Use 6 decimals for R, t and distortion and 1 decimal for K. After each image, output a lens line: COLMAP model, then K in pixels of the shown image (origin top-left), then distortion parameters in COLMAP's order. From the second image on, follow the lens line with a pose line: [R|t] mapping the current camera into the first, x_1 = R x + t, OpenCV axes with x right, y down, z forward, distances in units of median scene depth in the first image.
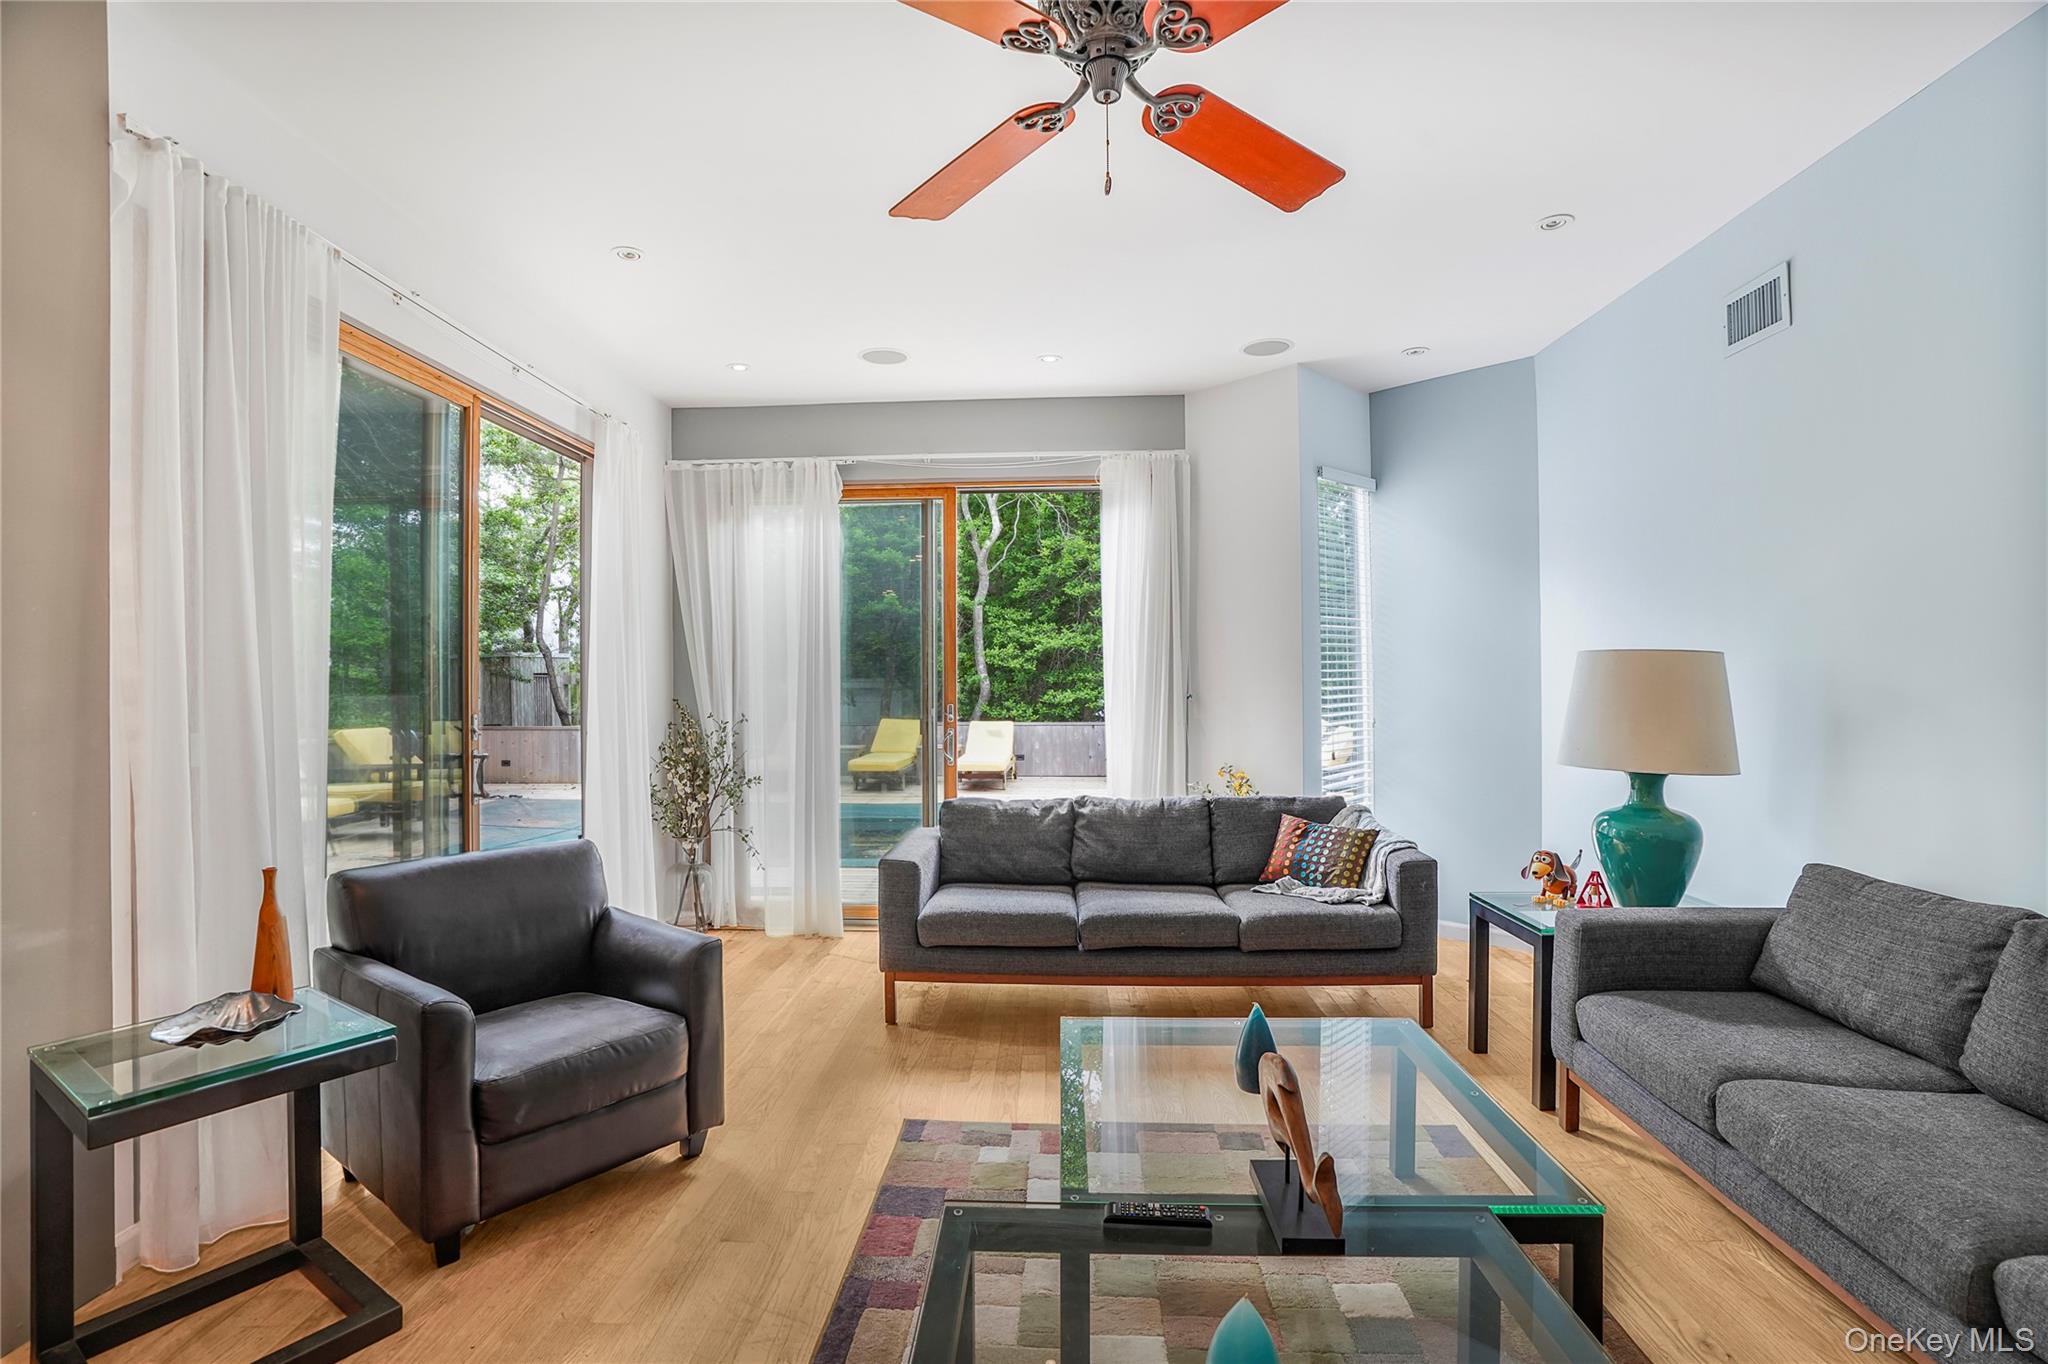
lens RADIAL K [[958.4, 0, 989.4], [0, 958.4, 674.3], [0, 0, 1]] dist [-0.072458, 0.034485]
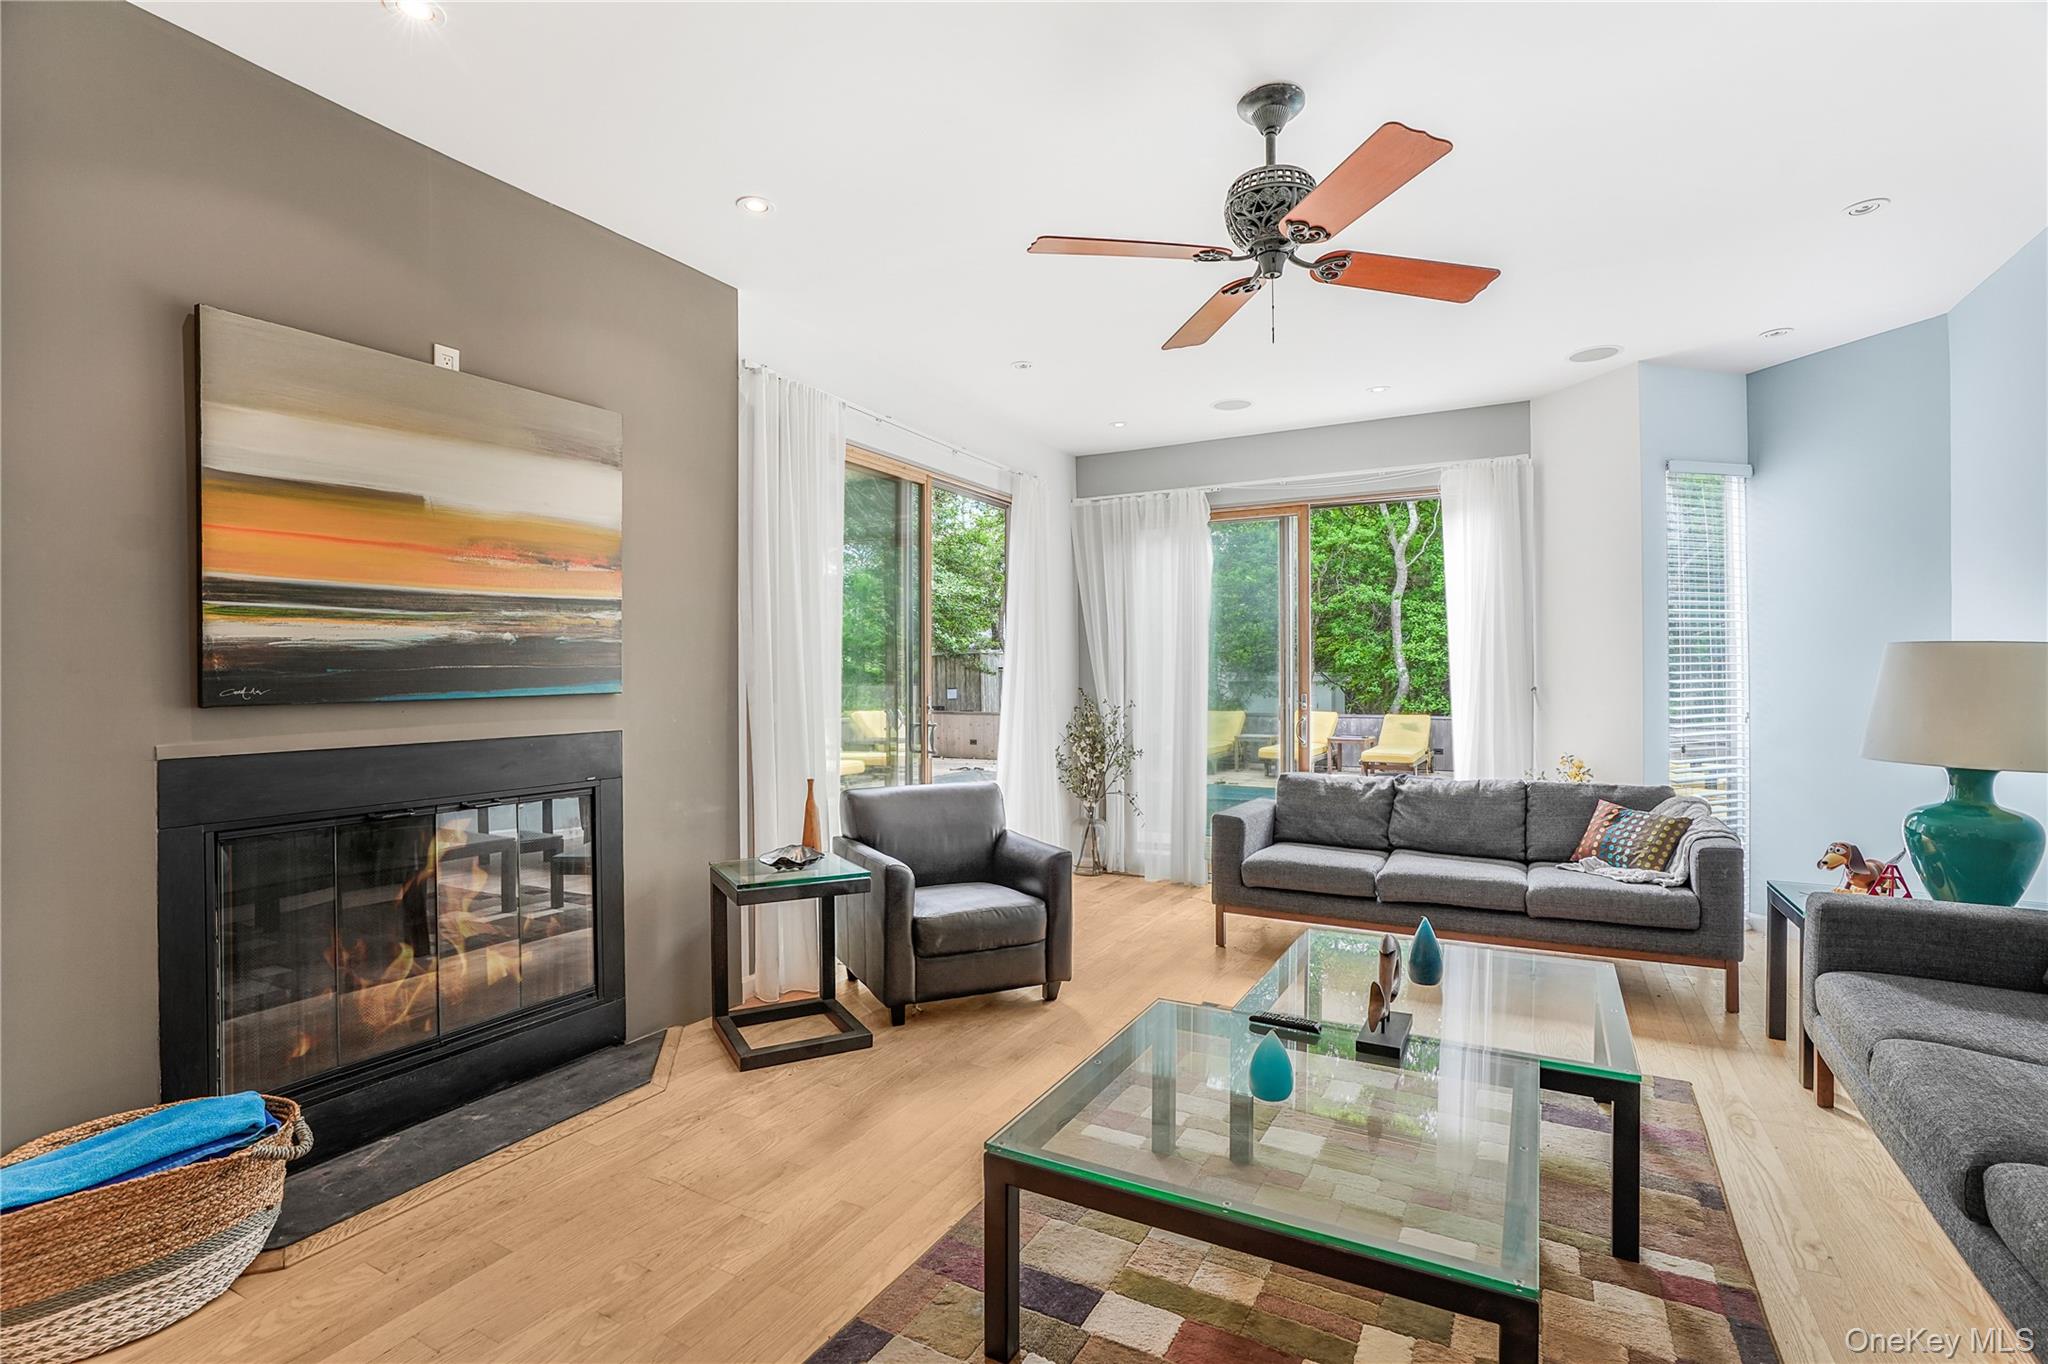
lens RADIAL K [[958.4, 0, 989.4], [0, 958.4, 674.3], [0, 0, 1]] dist [-0.072458, 0.034485]
pose [[0.889885, 0.001301, -0.456184, 0.189699], [0.001513, 0.999982, 0.005803, 0.000533], [0.456183, -0.005854, 0.889867, -0.246137]]
